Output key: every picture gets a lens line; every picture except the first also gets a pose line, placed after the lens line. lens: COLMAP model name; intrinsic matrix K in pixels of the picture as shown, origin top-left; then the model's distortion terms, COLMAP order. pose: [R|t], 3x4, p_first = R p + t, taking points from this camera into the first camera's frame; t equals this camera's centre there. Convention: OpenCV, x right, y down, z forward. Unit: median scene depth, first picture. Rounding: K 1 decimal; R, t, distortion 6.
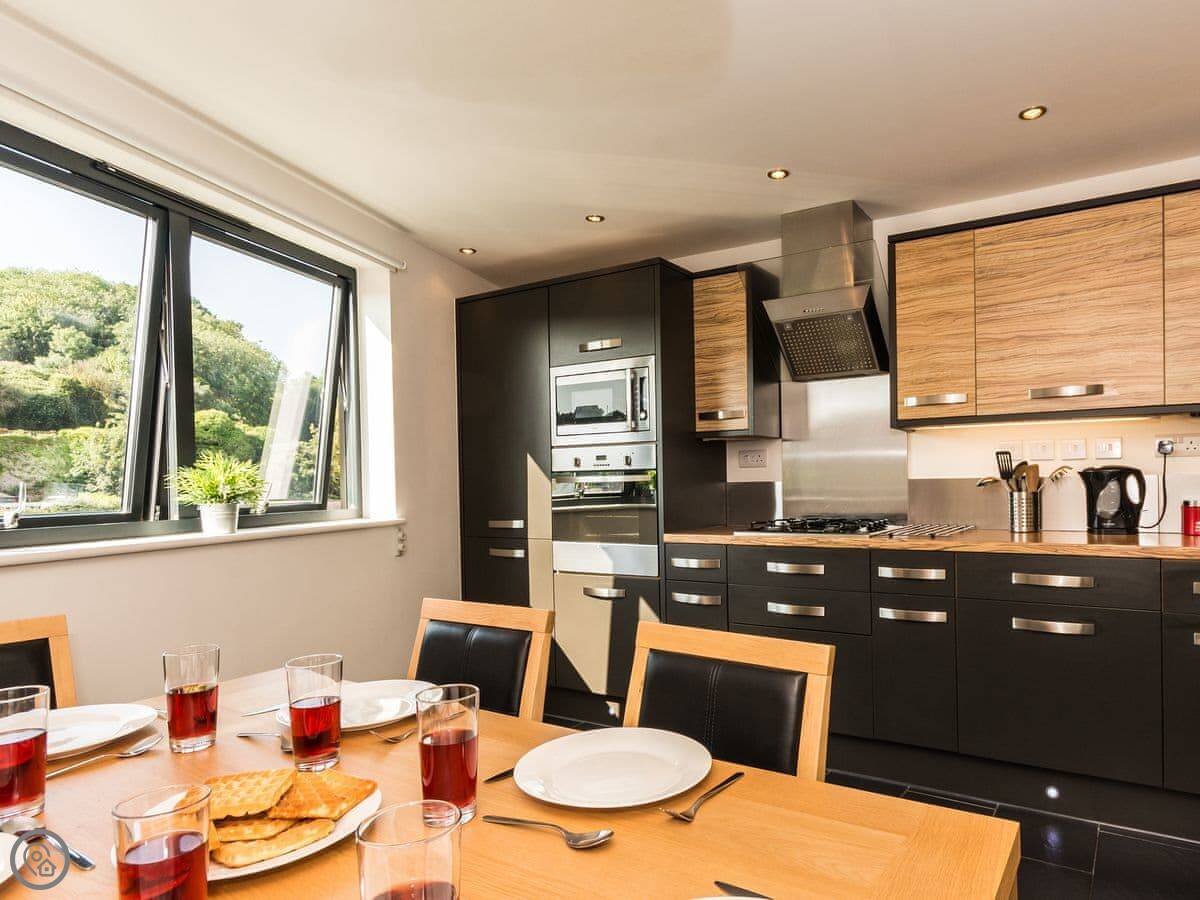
lens RADIAL K [[737.4, 0, 670.3], [0, 737.4, 489.8], [0, 0, 1]] dist [0.000756, 0.004386]
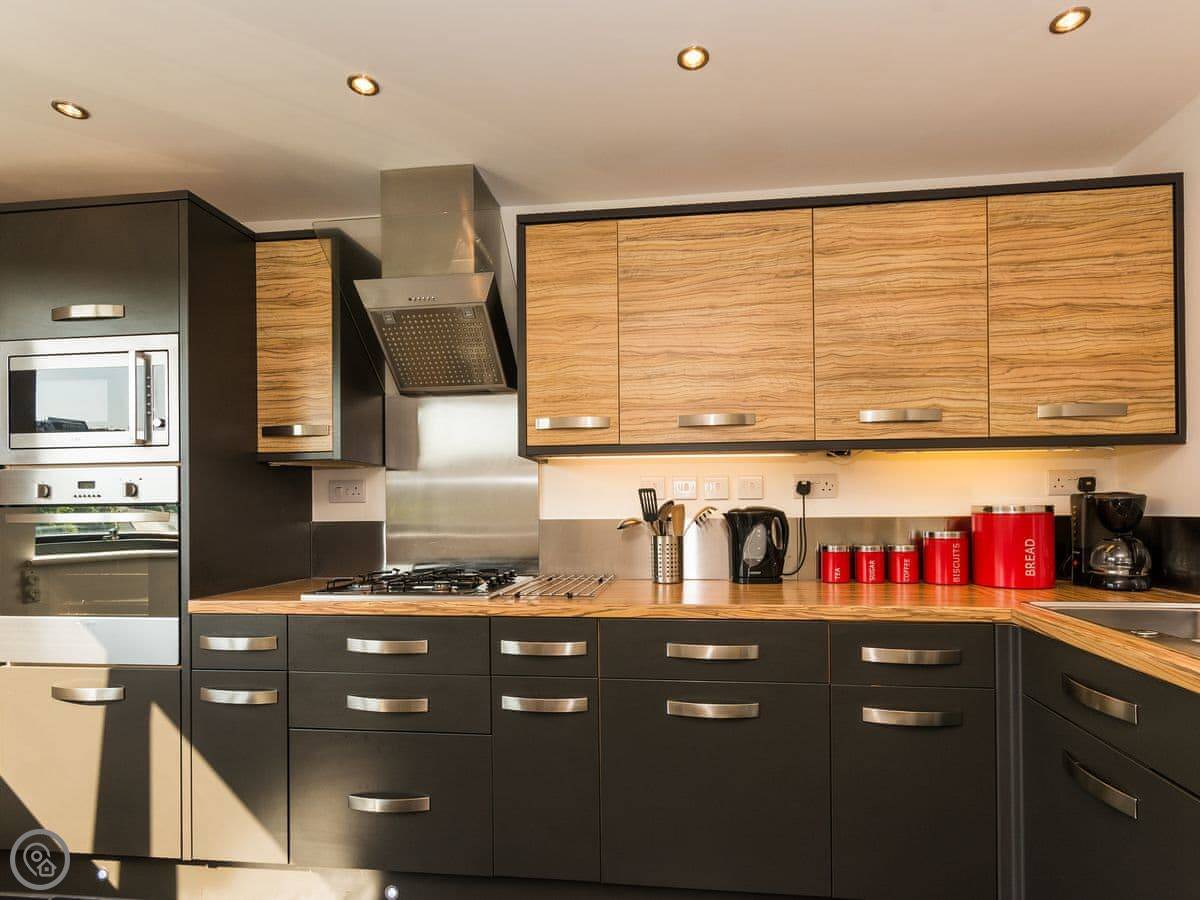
lens RADIAL K [[636.0, 0, 609.9], [0, 636.0, 503.9], [0, 0, 1]] dist [0.004024, 0.000674]
pose [[0.911630, 0.012437, 0.410823, 0.109392], [-0.001515, 0.999637, -0.026900, -0.014447], [-0.411008, 0.023900, 0.911318, 0.343257]]
